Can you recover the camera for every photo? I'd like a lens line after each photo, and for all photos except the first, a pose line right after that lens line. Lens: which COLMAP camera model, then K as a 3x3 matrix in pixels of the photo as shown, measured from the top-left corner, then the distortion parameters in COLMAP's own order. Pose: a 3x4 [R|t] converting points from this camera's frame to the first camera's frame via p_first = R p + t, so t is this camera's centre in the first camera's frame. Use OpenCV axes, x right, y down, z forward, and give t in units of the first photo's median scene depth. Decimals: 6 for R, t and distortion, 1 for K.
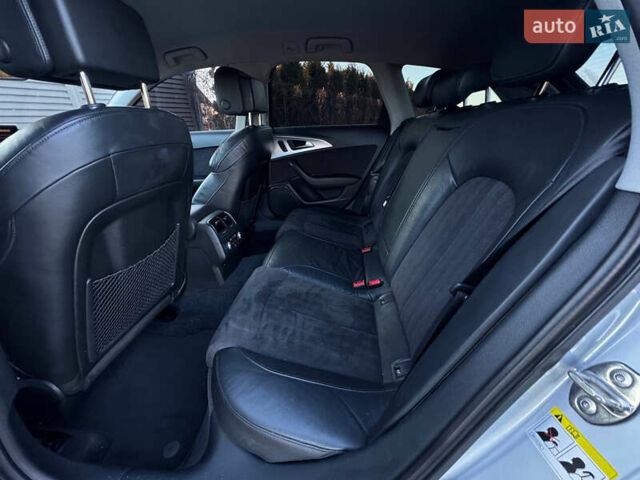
lens RADIAL K [[254.2, 0, 321.7], [0, 254.2, 237.5], [0, 0, 1]] dist [-0.001049, -0.000380]
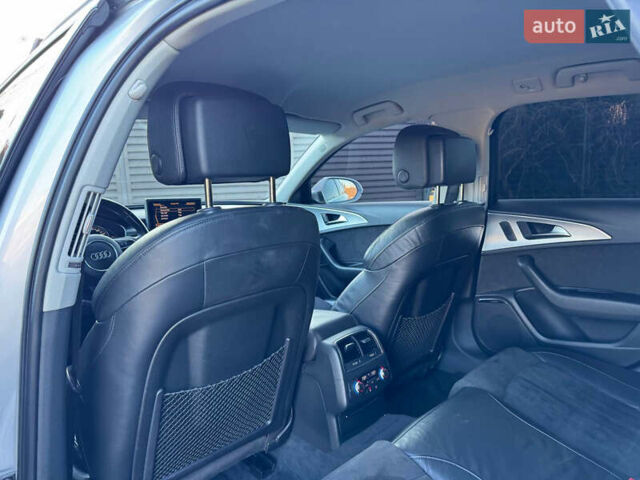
lens RADIAL K [[454.6, 0, 317.3], [0, 454.6, 242.4], [0, 0, 1]] dist [0.061244, -0.071128]
pose [[0.786386, 0.080581, -0.612457, 0.254813], [-0.238035, 0.954420, -0.180061, -0.096115], [0.570032, 0.287384, 0.769724, -0.031575]]
